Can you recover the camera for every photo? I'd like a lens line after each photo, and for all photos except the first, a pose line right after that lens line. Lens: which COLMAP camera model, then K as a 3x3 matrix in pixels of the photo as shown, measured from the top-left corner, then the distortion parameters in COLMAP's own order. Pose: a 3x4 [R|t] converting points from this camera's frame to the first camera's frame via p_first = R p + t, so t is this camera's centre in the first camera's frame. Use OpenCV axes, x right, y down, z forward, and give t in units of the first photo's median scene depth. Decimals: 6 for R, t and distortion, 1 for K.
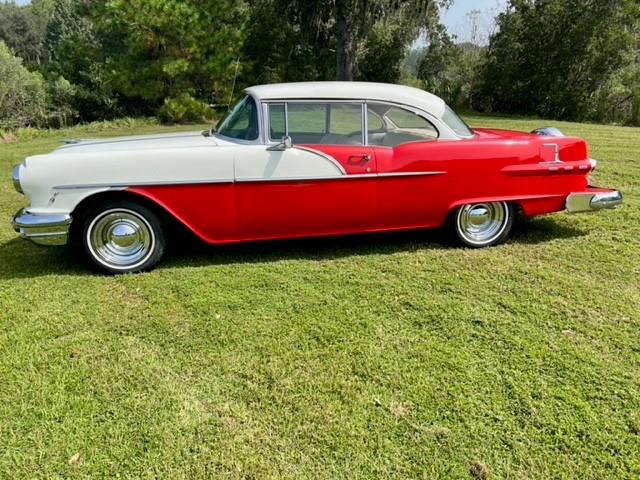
lens RADIAL K [[472.6, 0, 319.5], [0, 472.6, 254.3], [0, 0, 1]] dist [0.050388, -0.061161]
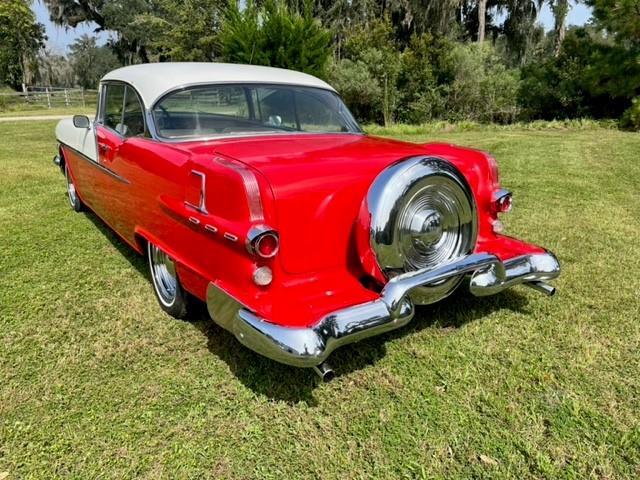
lens RADIAL K [[472.6, 0, 319.5], [0, 472.6, 254.3], [0, 0, 1]] dist [0.050388, -0.061161]
pose [[0.407784, 0.310746, -0.858574, 0.994997], [-0.311283, 0.931289, 0.189218, -0.284065], [0.858379, 0.190100, 0.476495, 0.874743]]
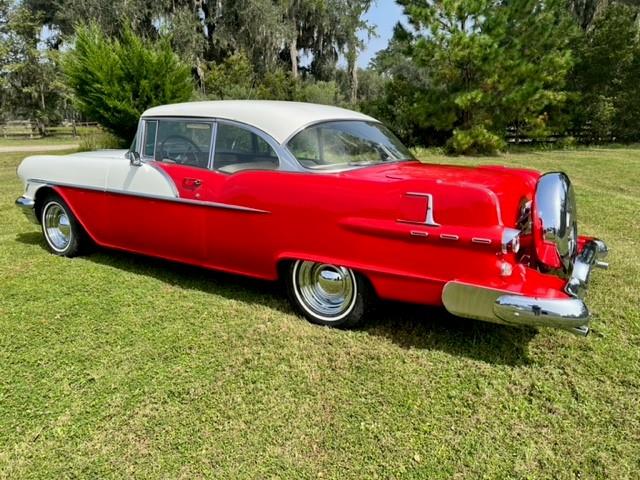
lens RADIAL K [[484.2, 0, 320.0], [0, 484.2, 240.0], [0, 0, 1]] dist [0.027110, -0.004664]
pose [[0.722586, 0.174466, -0.668903, 0.808370], [-0.239701, 0.970830, -0.005722, -0.133918], [0.648393, 0.164471, 0.743328, 0.442004]]
